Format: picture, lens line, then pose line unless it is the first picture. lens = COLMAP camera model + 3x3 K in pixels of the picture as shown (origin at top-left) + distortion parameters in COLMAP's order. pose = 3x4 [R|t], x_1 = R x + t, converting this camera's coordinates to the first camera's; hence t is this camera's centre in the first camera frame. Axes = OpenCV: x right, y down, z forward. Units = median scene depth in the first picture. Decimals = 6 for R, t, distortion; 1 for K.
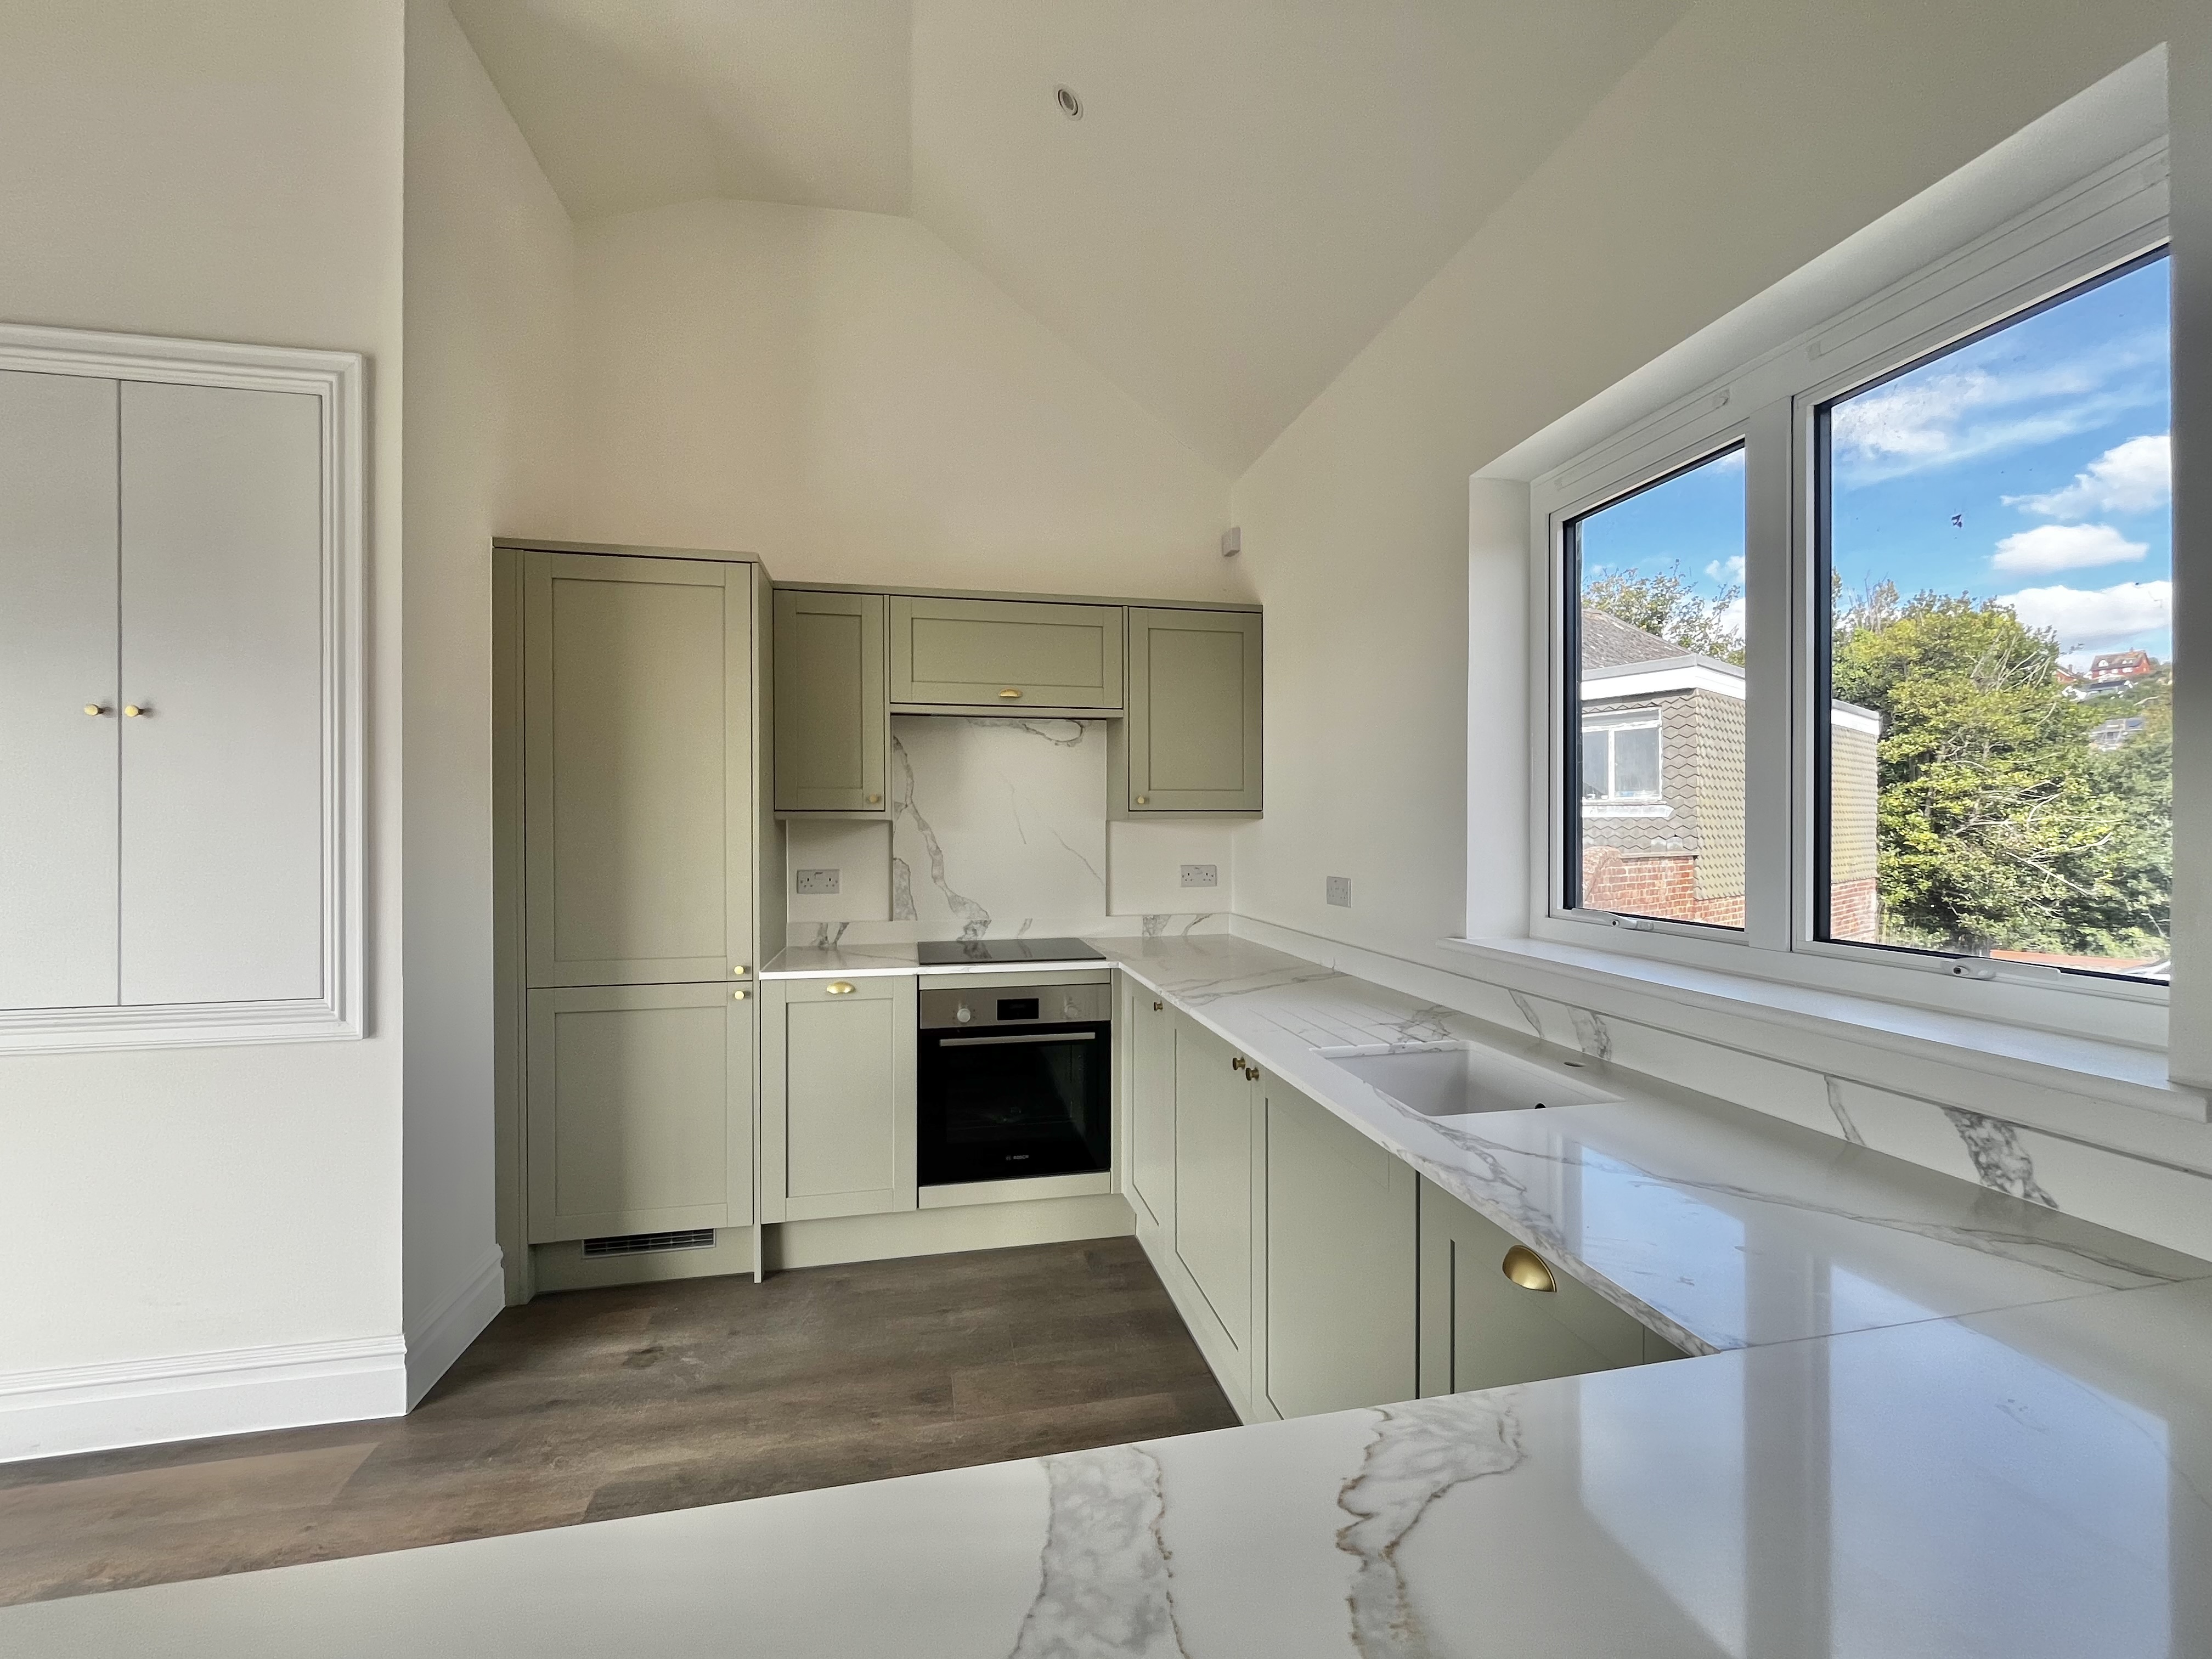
lens RADIAL K [[893.2, 0, 1106.0], [0, 893.2, 829.5], [0, 0, 1]] dist [-0.002053, -0.000408]
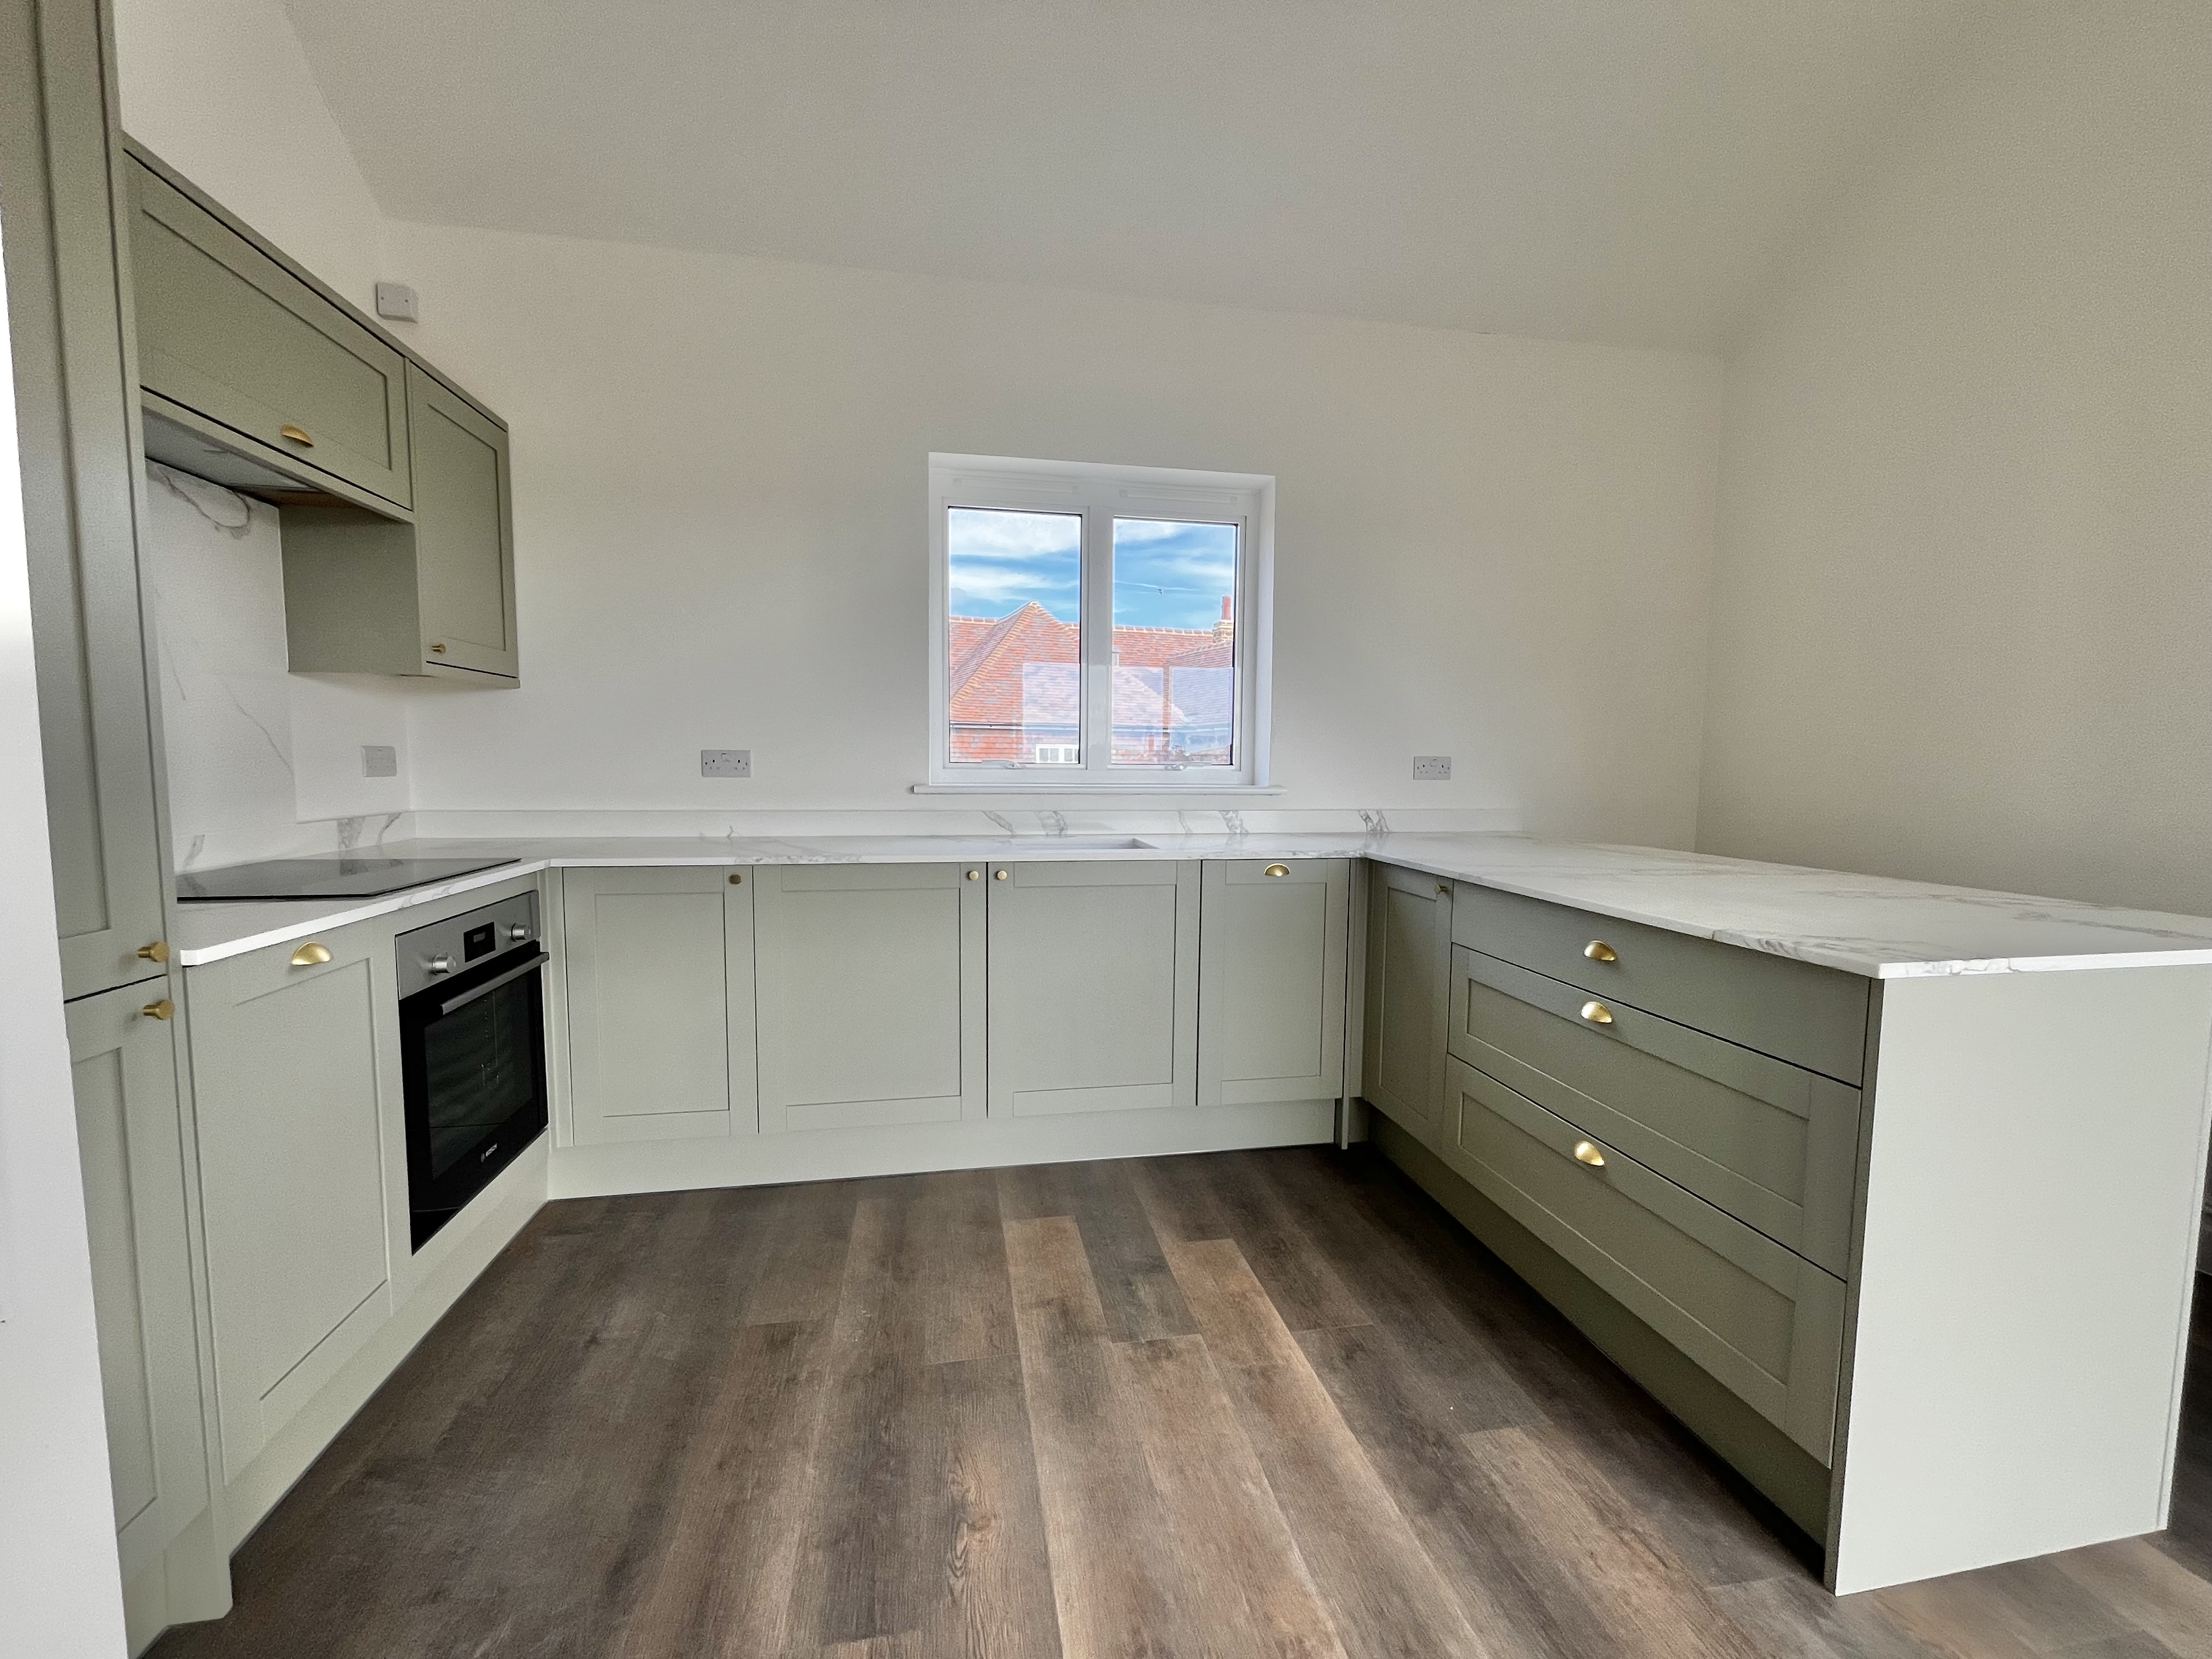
lens RADIAL K [[893.0, 0, 1097.7], [0, 893.0, 830.4], [0, 0, 1]] dist [-0.002333, -0.000338]
pose [[0.030275, -0.078575, 0.996448, -0.752431], [-0.007191, 0.996862, 0.078826, 0.058616], [-0.999516, -0.009552, 0.029615, 0.503953]]
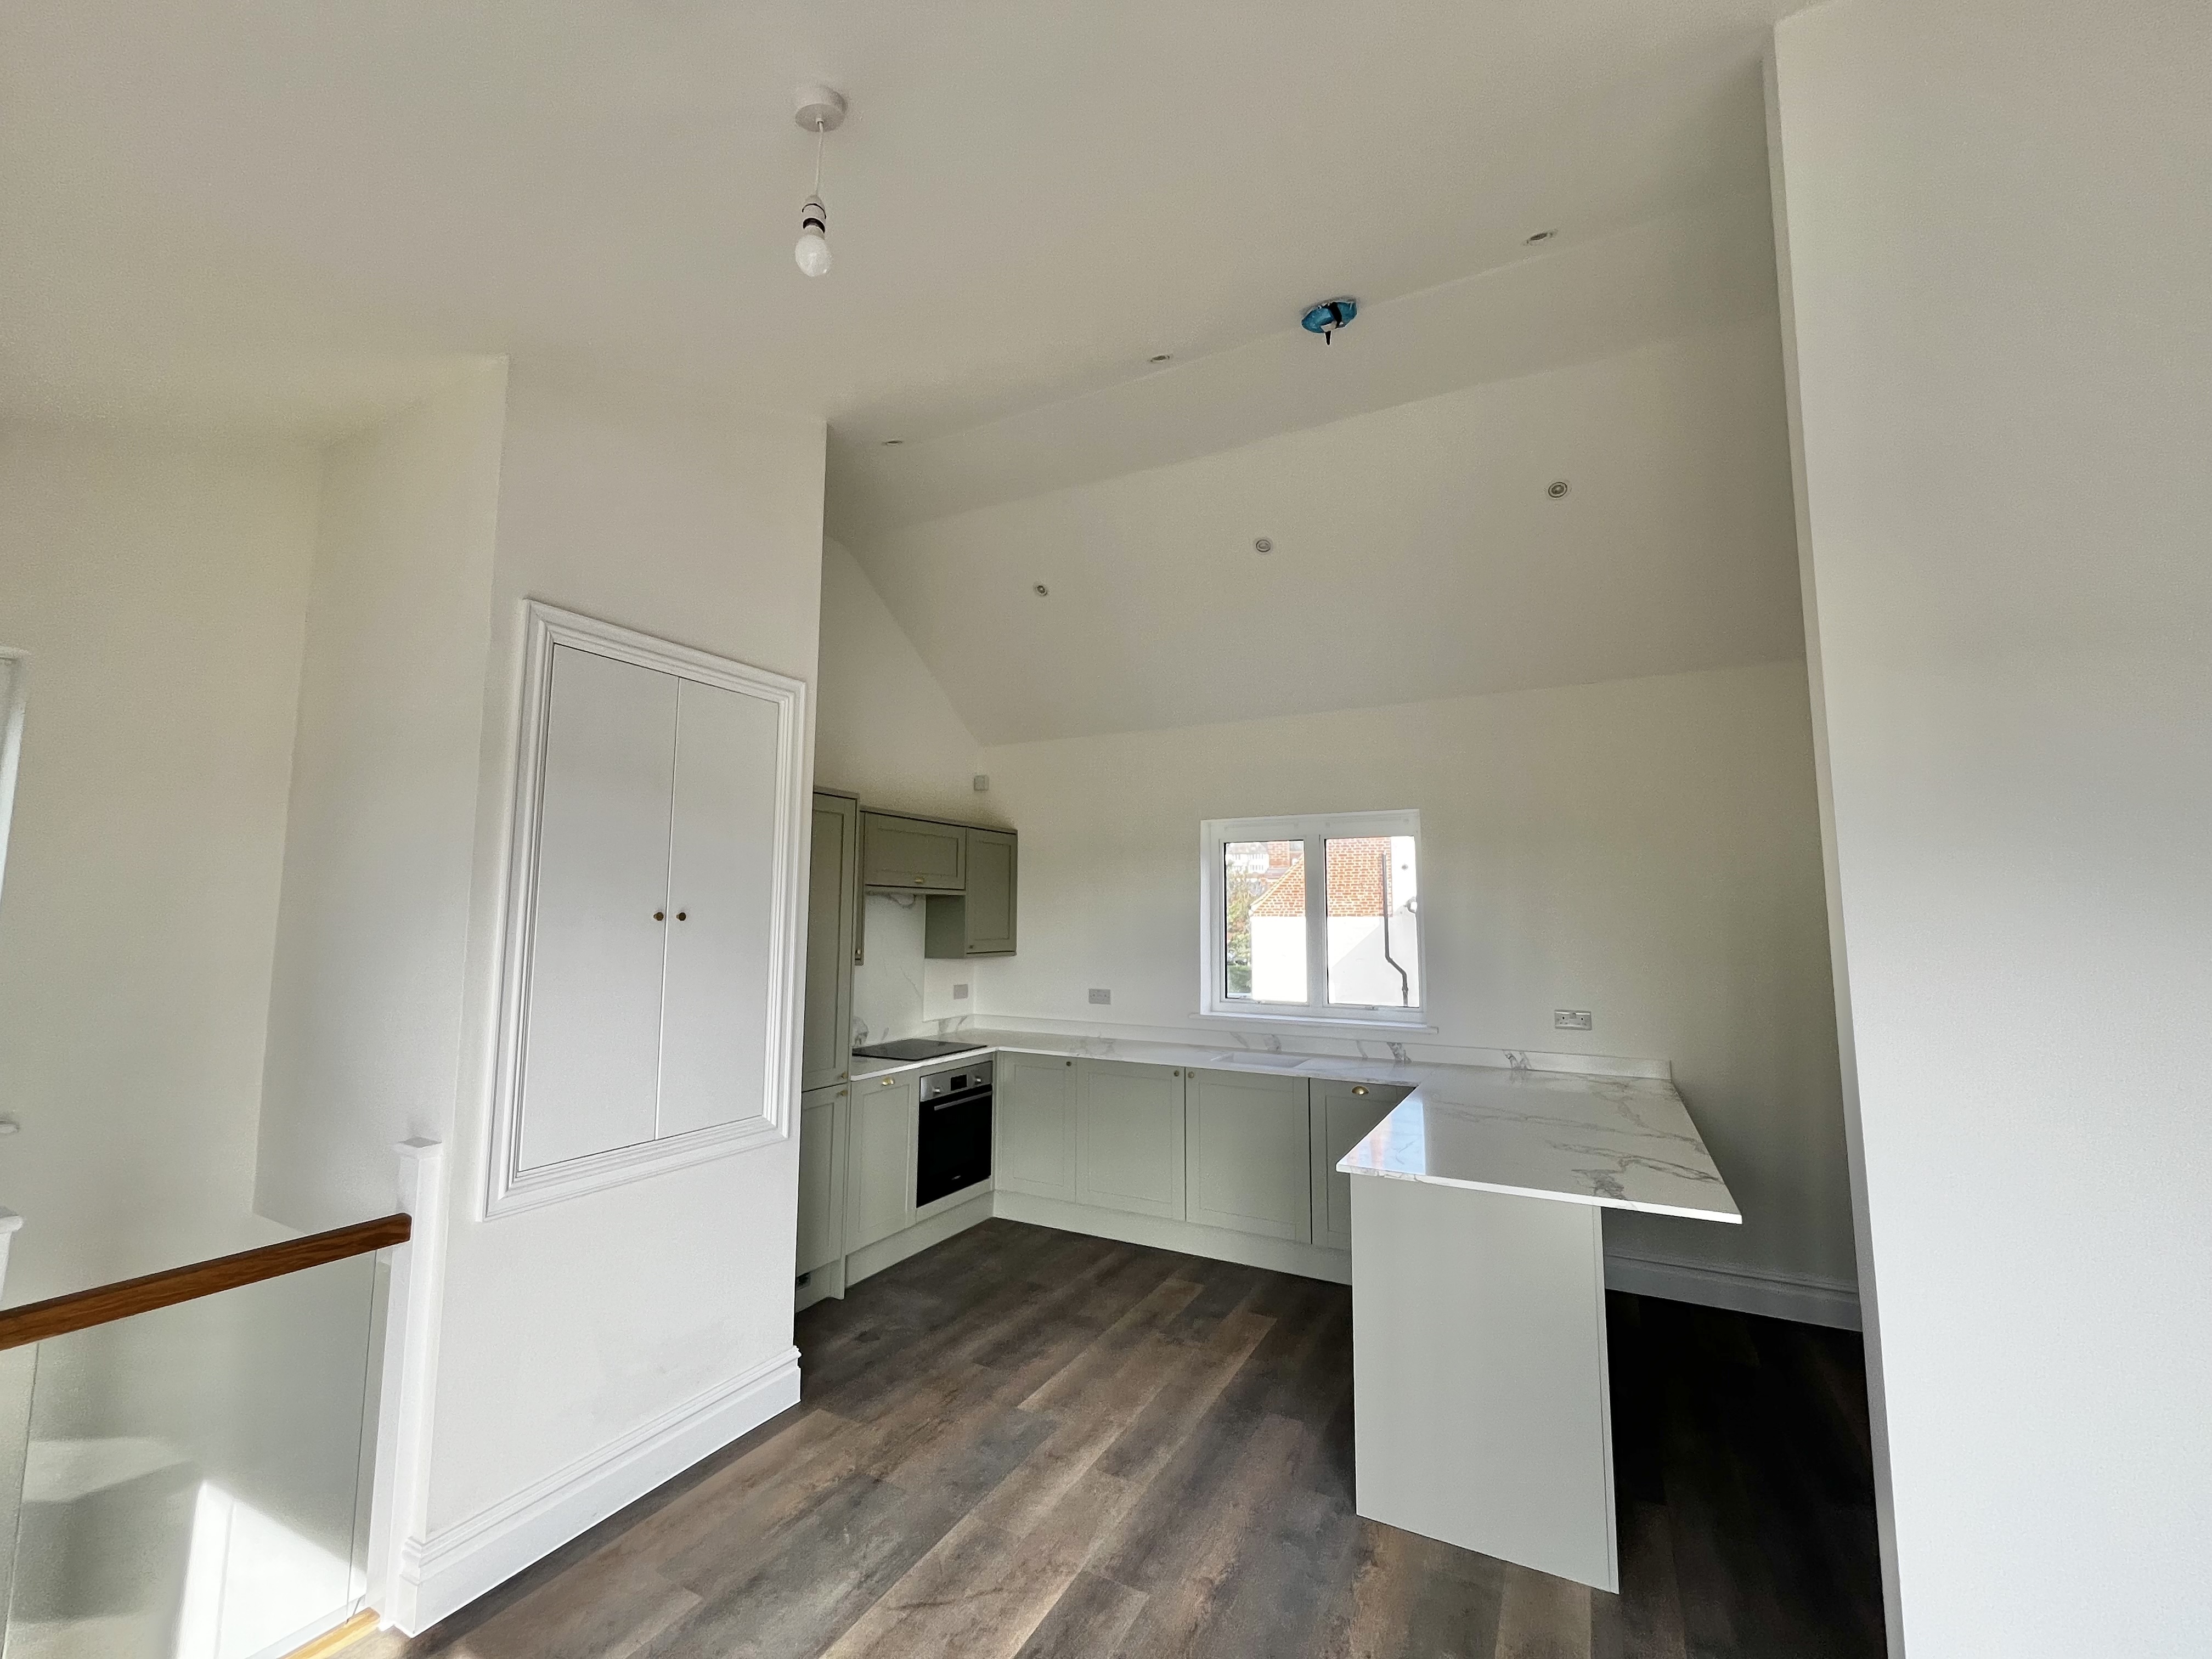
lens RADIAL K [[893.2, 0, 1106.0], [0, 893.2, 829.5], [0, 0, 1]] dist [-0.002053, -0.000408]
pose [[0.644560, 0.082086, 0.760135, -1.184941], [-0.004412, 0.994602, -0.103665, -0.087620], [-0.764541, 0.063465, 0.641443, -0.268451]]
